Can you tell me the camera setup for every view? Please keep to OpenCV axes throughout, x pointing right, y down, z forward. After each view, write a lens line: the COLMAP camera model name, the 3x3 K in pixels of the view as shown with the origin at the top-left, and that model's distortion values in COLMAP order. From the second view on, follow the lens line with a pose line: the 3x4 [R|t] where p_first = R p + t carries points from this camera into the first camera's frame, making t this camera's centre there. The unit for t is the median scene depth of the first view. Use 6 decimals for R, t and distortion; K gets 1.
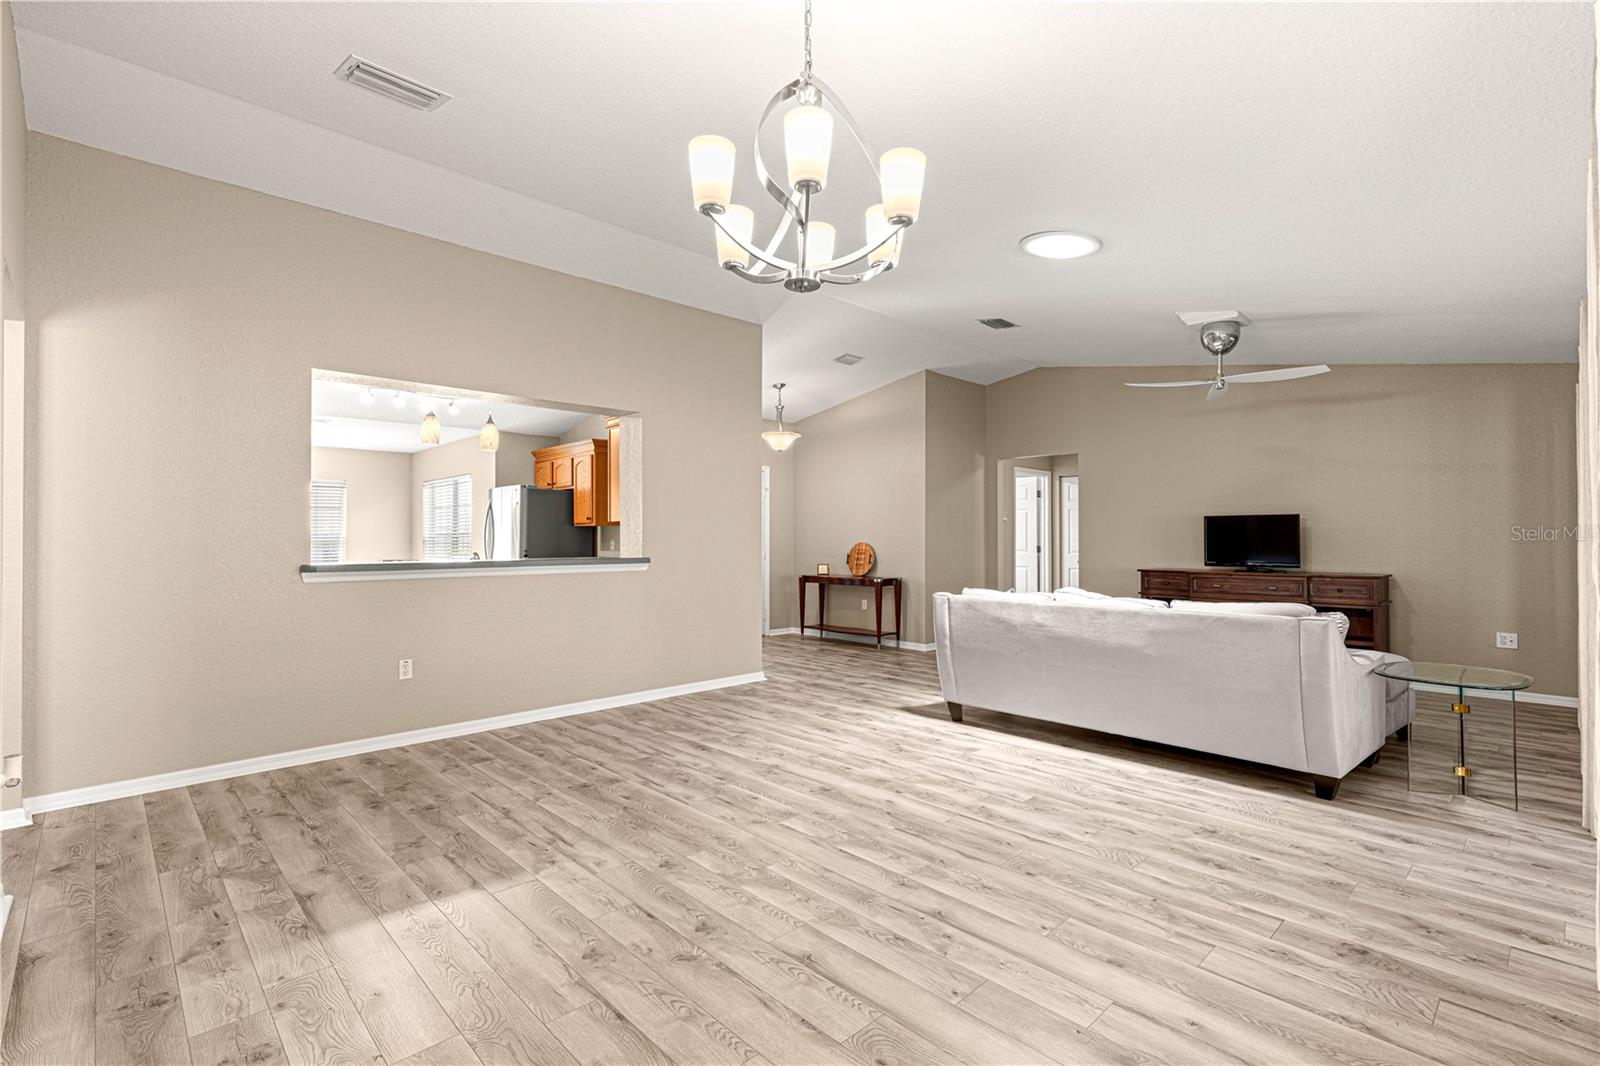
lens RADIAL K [[728.2, 0, 811.2], [0, 728.2, 537.1], [0, 0, 1]] dist [0.012247, -0.000738]
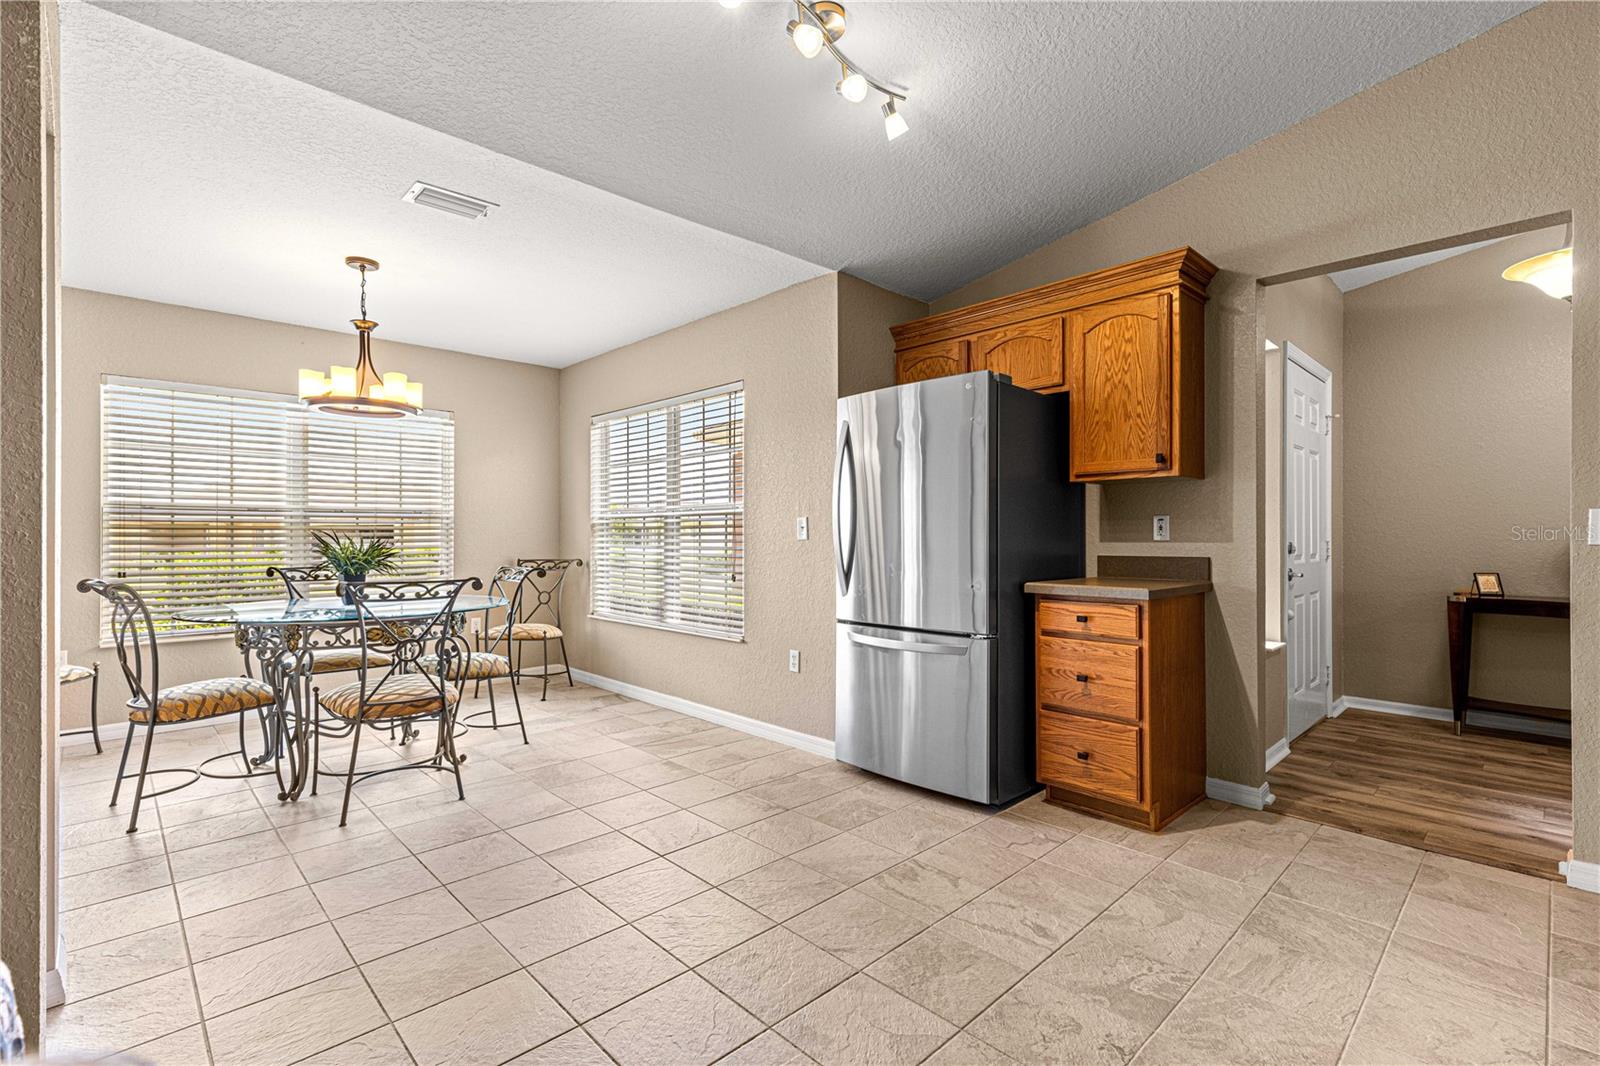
lens RADIAL K [[724.3, 0, 802.4], [0, 724.3, 538.1], [0, 0, 1]] dist [0.011937, -0.001646]
pose [[0.999984, 0.001584, -0.005446, -1.083085], [-0.001556, 0.999985, 0.005207, 0.034153], [0.005455, -0.005198, 0.999972, 1.346449]]
